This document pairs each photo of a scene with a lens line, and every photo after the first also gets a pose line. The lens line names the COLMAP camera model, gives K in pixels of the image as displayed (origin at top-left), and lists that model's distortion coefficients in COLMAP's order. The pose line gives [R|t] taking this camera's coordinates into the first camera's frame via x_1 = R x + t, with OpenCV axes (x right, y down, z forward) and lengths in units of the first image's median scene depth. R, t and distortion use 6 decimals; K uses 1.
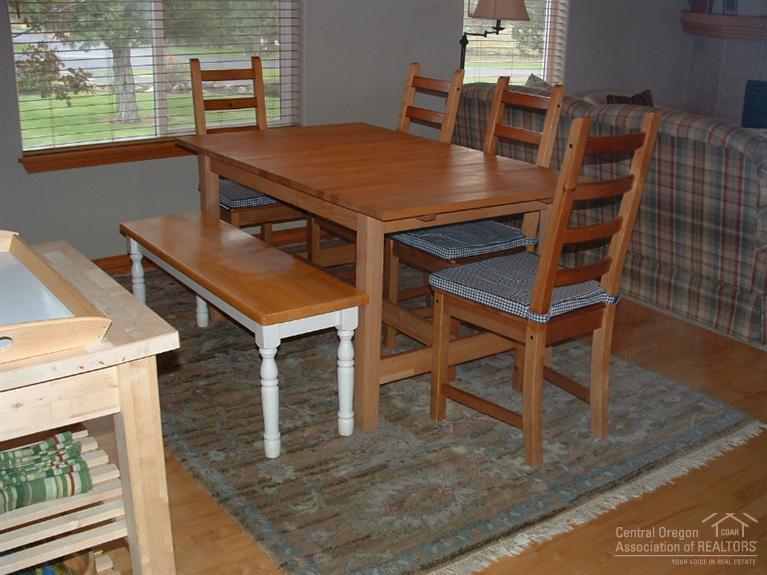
lens RADIAL K [[879.5, 0, 383.5], [0, 879.5, 287.5], [0, 0, 1]] dist [-0.249592, 0.236856]
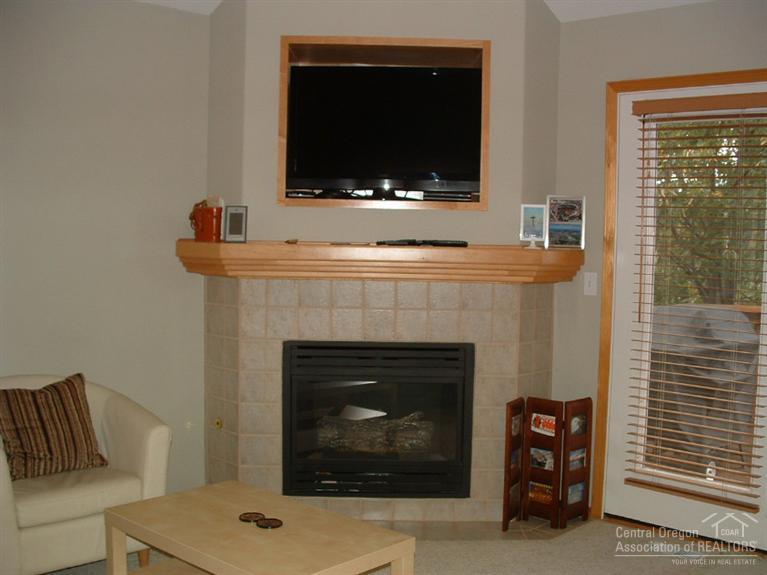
lens RADIAL K [[879.5, 0, 383.5], [0, 879.5, 287.5], [0, 0, 1]] dist [-0.249592, 0.236856]
pose [[0.976983, -0.027480, 0.211540, 0.622976], [0.081534, 0.964476, -0.251272, -0.194023], [-0.197120, 0.262736, 0.944517, 0.597042]]
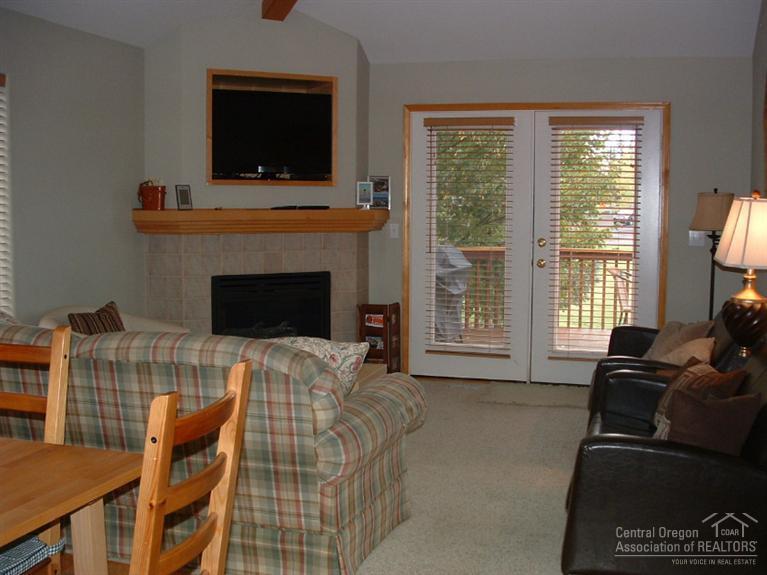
lens RADIAL K [[879.5, 0, 383.5], [0, 879.5, 287.5], [0, 0, 1]] dist [-0.249592, 0.236856]
pose [[0.782468, -0.088553, 0.616362, -0.019024], [0.222736, 0.964149, -0.144242, -0.091536], [-0.581492, 0.250151, 0.774139, 0.247463]]
